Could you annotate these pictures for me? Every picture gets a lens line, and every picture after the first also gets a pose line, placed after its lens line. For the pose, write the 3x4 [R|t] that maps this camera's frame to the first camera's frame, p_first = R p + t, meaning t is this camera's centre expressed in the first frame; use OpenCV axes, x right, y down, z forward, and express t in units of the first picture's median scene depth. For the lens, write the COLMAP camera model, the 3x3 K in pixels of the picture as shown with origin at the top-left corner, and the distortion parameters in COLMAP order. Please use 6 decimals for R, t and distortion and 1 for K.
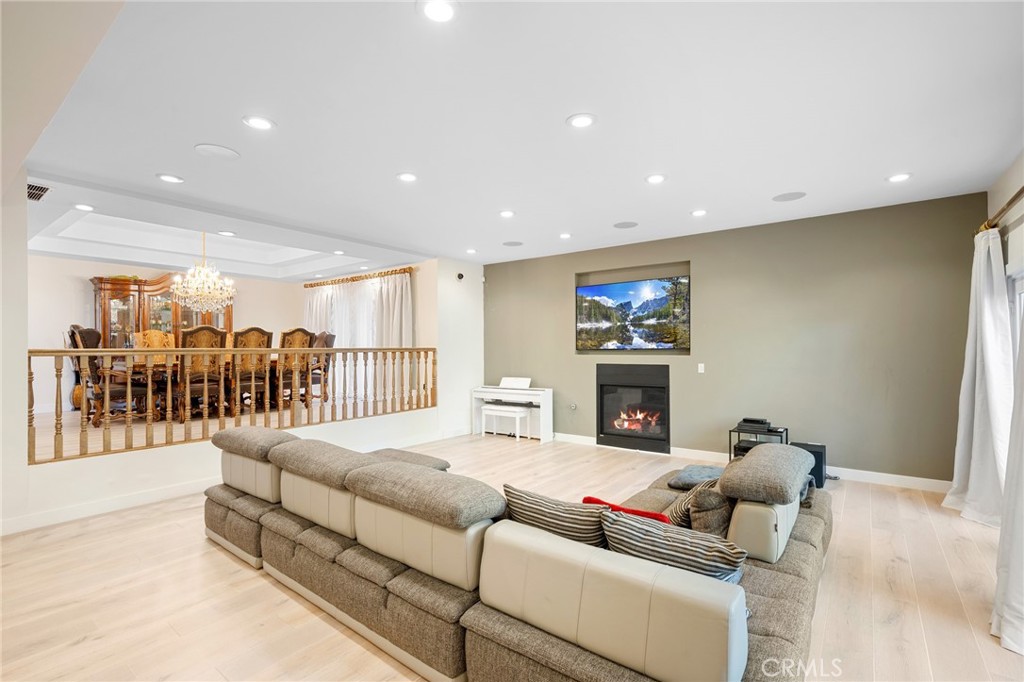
lens RADIAL K [[464.6, 0, 513.1], [0, 464.6, 344.8], [0, 0, 1]] dist [0.000198, -0.001539]
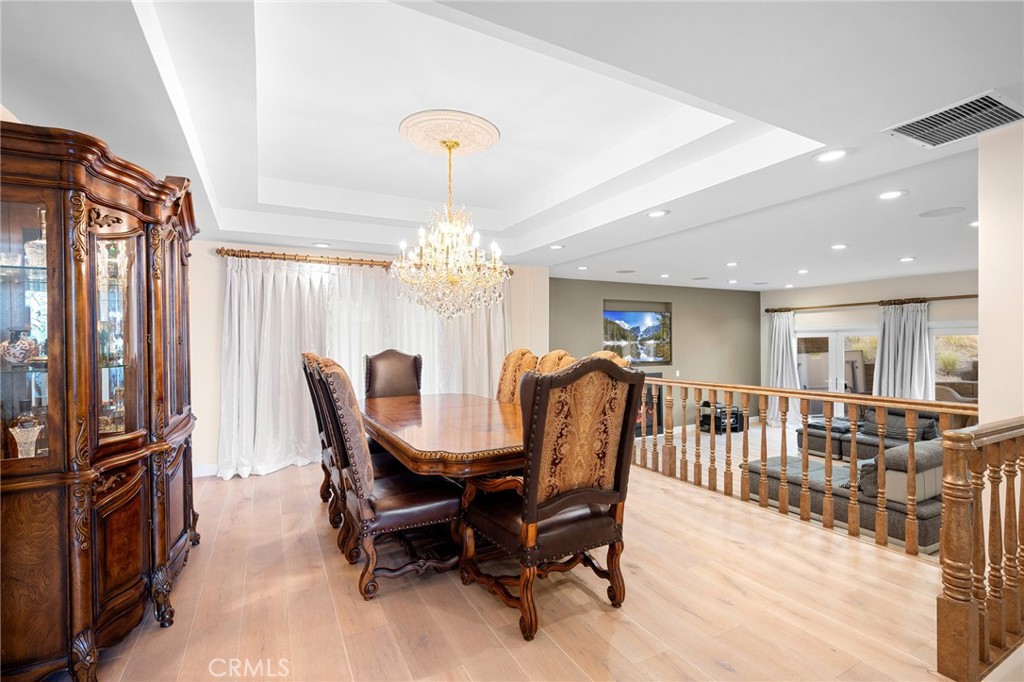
lens RADIAL K [[464.6, 0, 506.1], [0, 464.6, 342.9], [0, 0, 1]] dist [0.000198, -0.001539]
pose [[0.425533, 0.000407, 0.904943, -1.115099], [0.000885, 0.999999, -0.000866, -0.044688], [-0.904942, 0.001169, 0.425532, 0.774852]]
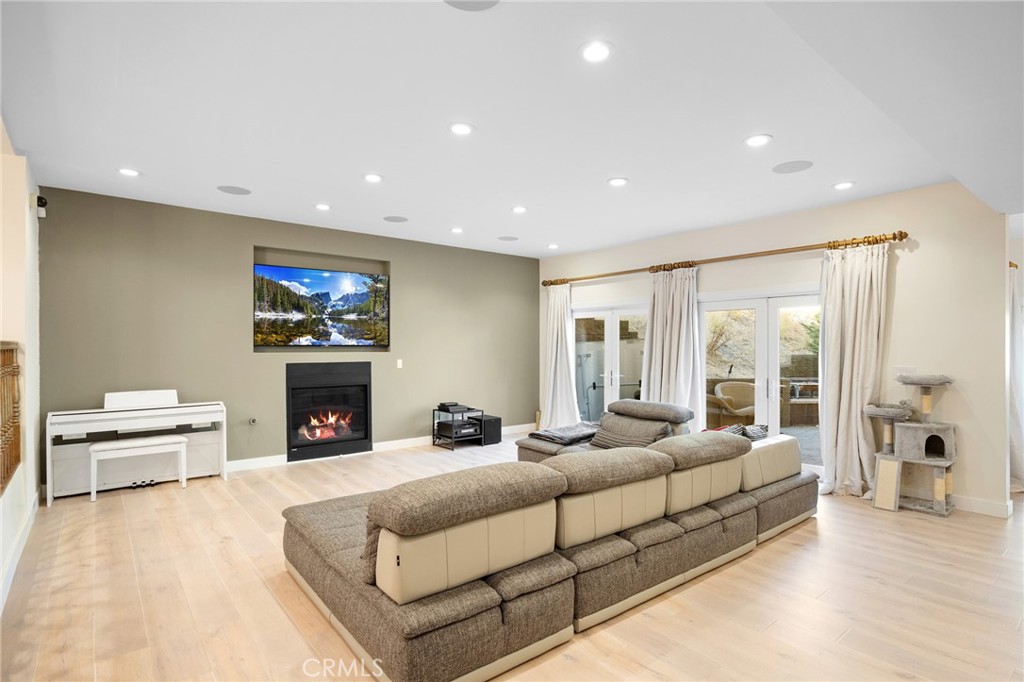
lens RADIAL K [[518.9, 0, 516.0], [0, 518.9, 345.5], [0, 0, 1]] dist [0.000046, 0.000048]
pose [[0.232734, 0.006923, 0.972516, -0.633237], [-0.010400, 0.999935, -0.004629, 0.009857], [-0.972485, -0.009037, 0.232791, 0.413455]]
